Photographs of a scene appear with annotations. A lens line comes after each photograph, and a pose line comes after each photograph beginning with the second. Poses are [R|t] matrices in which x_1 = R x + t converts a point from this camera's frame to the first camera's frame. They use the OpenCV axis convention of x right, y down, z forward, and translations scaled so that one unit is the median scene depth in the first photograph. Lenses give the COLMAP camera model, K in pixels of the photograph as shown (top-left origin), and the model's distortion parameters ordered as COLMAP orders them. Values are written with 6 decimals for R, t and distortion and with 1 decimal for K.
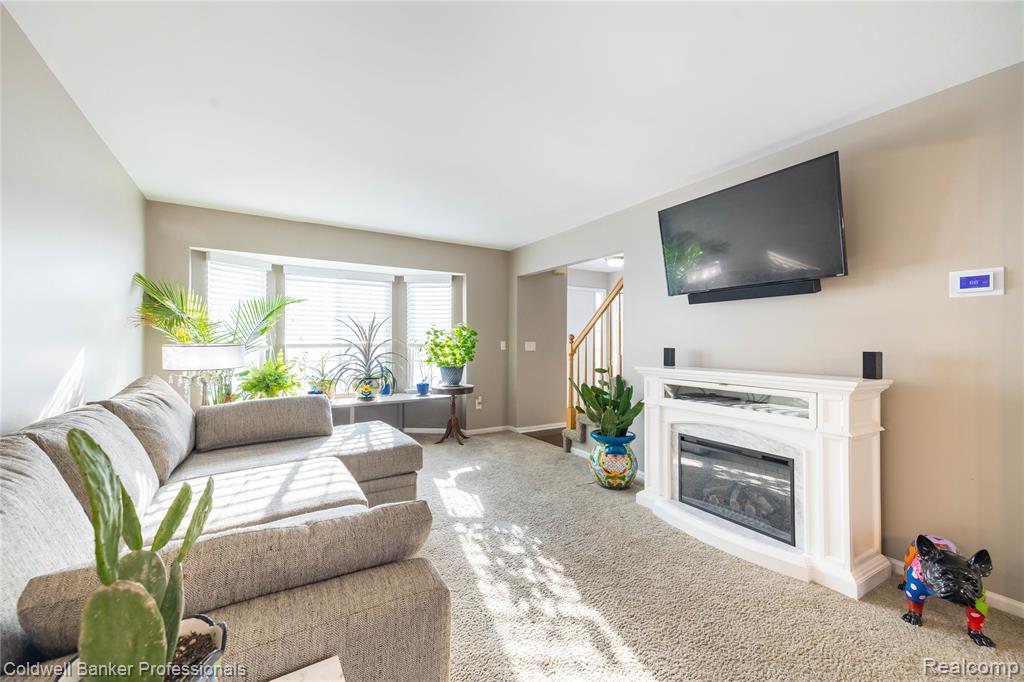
lens RADIAL K [[417.6, 0, 512.0], [0, 417.6, 338.3], [0, 0, 1]] dist [0.028091, -0.000148]
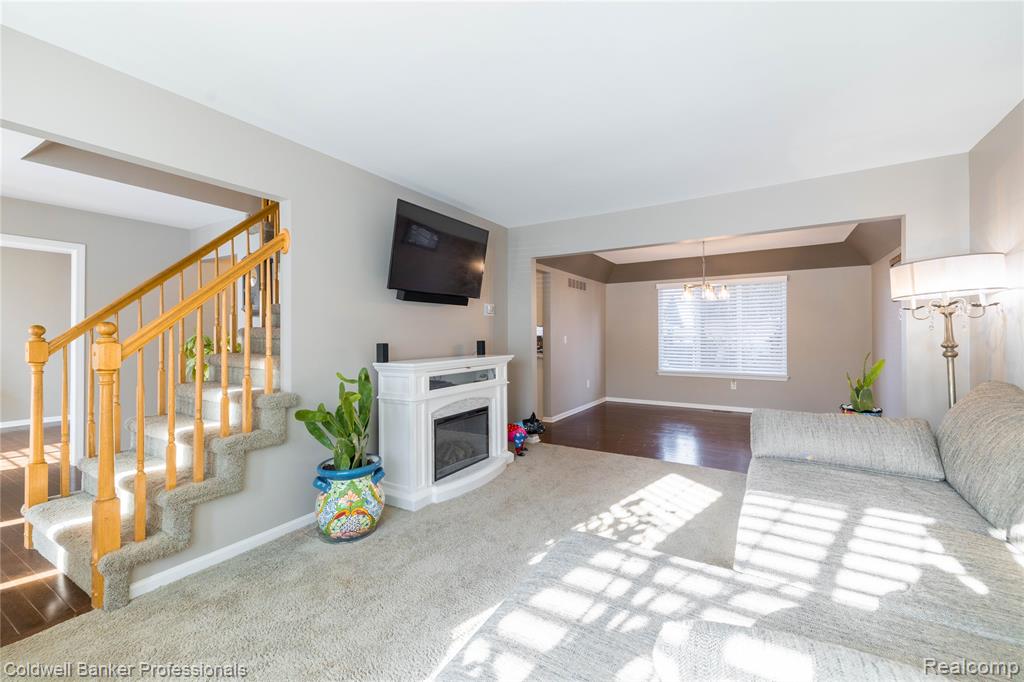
lens RADIAL K [[423.9, 0, 512.1], [0, 423.9, 337.6], [0, 0, 1]] dist [0.052305, -0.018367]
pose [[-0.452759, -0.003151, 0.891627, -0.876939], [0.006423, 0.999956, 0.006796, 0.008504], [-0.891610, 0.008804, -0.452719, 1.719509]]
